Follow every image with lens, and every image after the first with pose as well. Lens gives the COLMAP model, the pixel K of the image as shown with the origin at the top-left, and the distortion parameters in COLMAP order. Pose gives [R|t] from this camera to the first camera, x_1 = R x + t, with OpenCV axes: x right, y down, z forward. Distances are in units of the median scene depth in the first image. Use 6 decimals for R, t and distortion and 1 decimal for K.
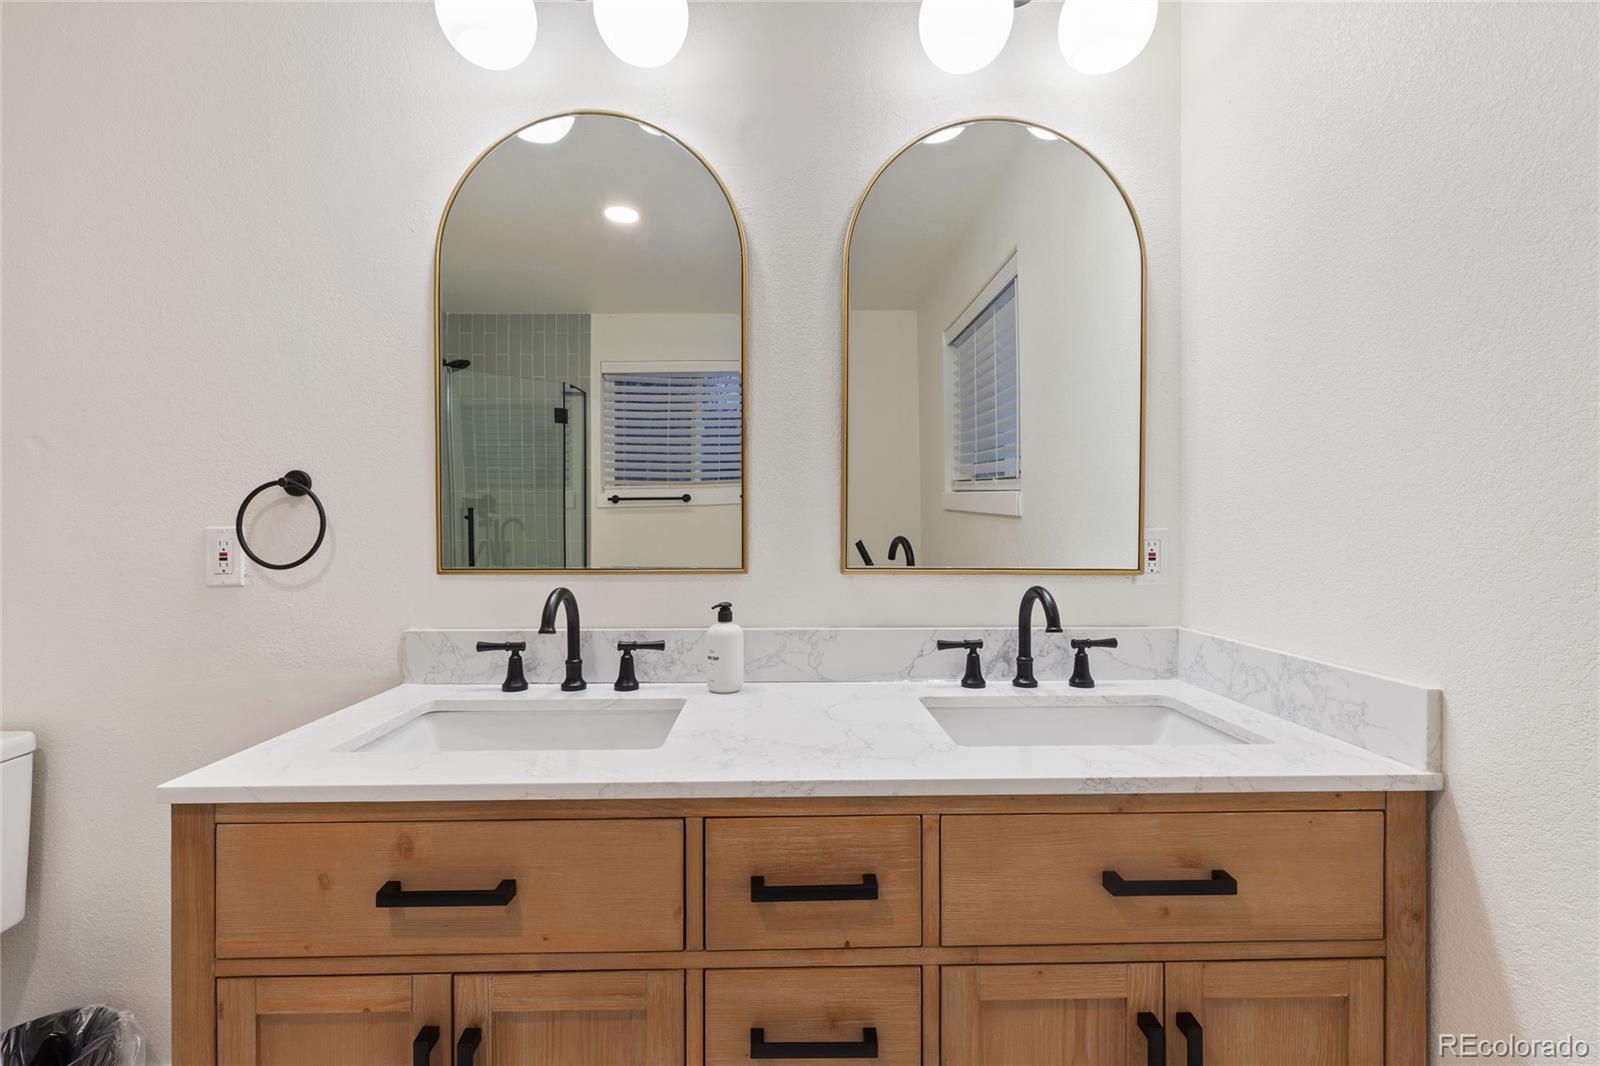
lens RADIAL K [[712.0, 0, 803.7], [0, 712.0, 531.1], [0, 0, 1]] dist [0.002991, -0.000407]
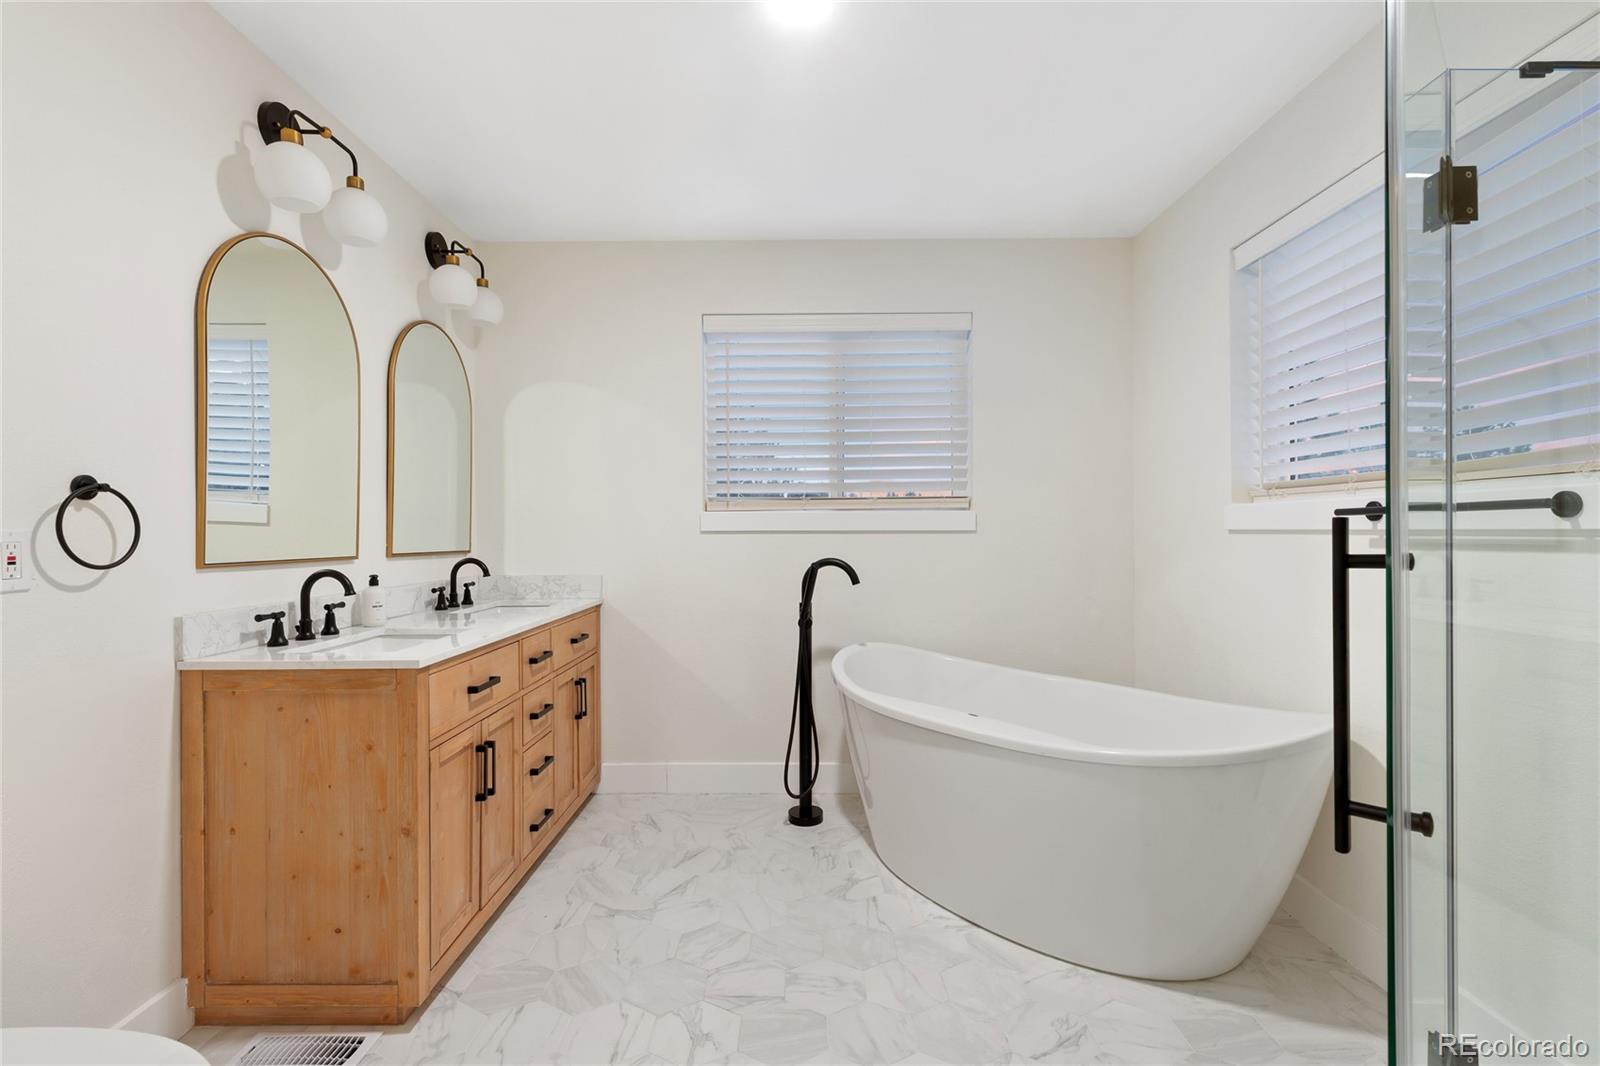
lens RADIAL K [[712.0, 0, 803.7], [0, 712.0, 531.1], [0, 0, 1]] dist [0.002991, -0.000407]
pose [[0.021890, 0.000521, 0.999760, -2.709800], [0.006328, 0.999980, -0.000659, 0.005894], [-0.999740, 0.006341, 0.021886, -0.112009]]
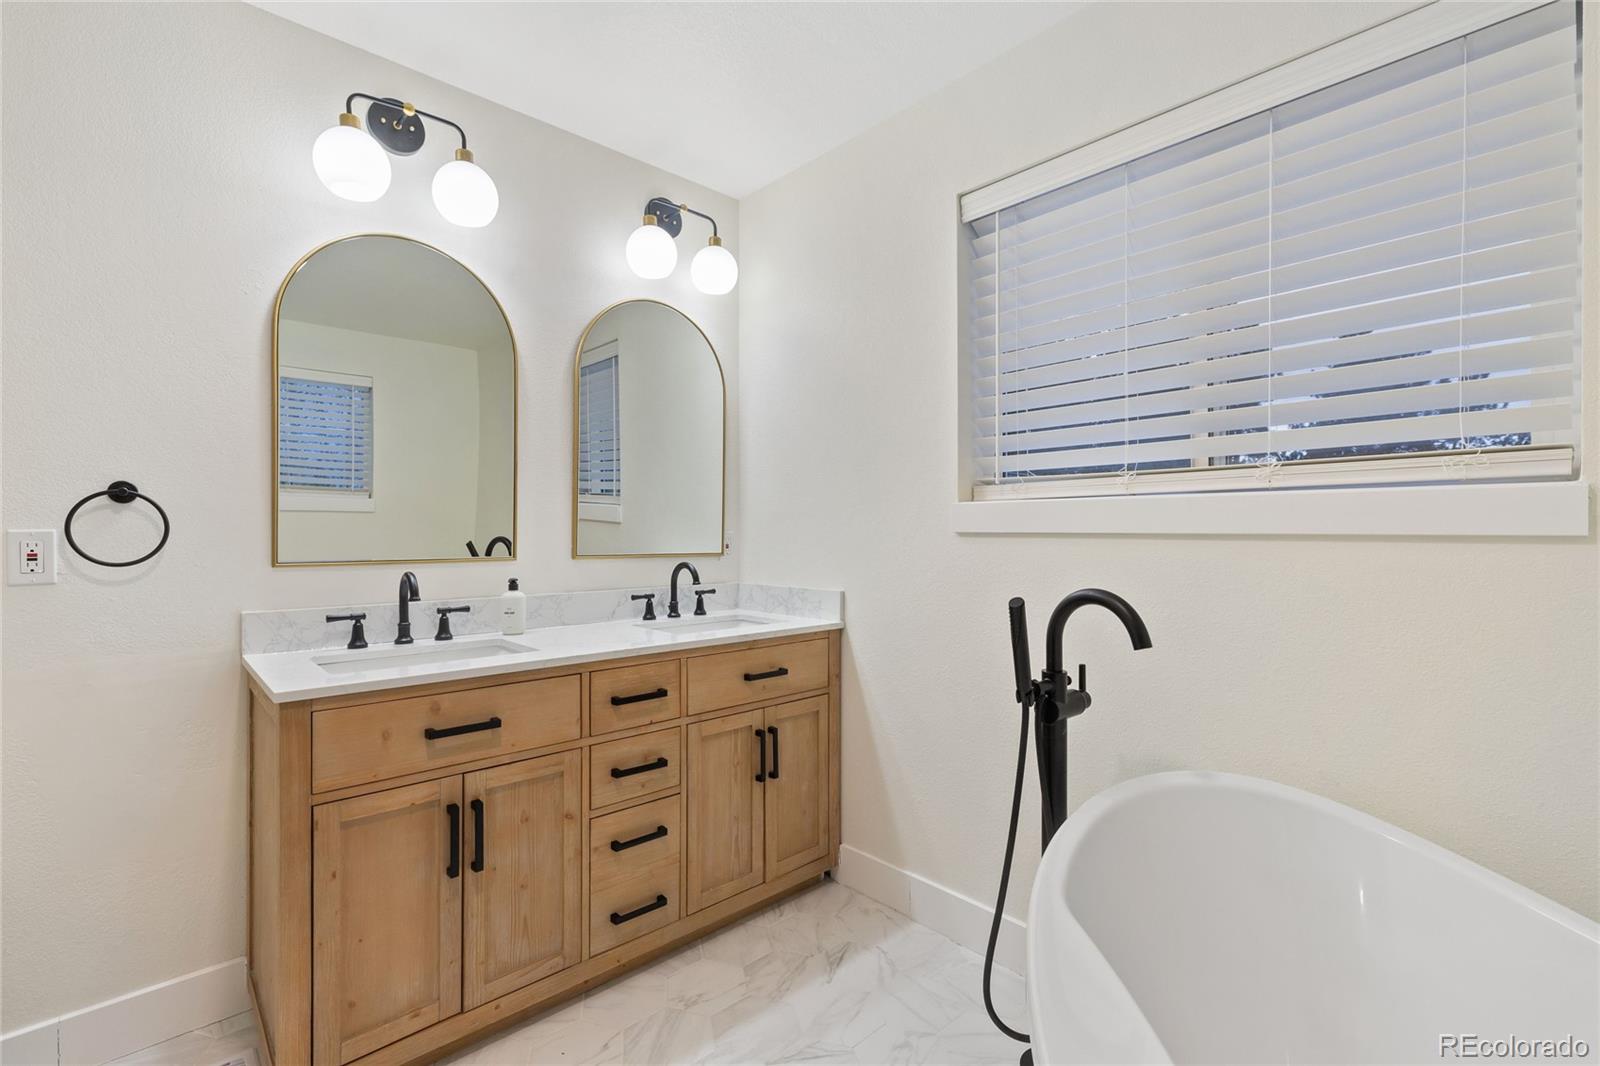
lens RADIAL K [[712.0, 0, 803.7], [0, 712.0, 531.1], [0, 0, 1]] dist [0.002991, -0.000407]
pose [[0.749107, 0.000940, 0.662448, -1.018601], [0.001170, 0.999996, -0.002742, 0.000489], [-0.662448, 0.002829, 0.749103, -0.932641]]
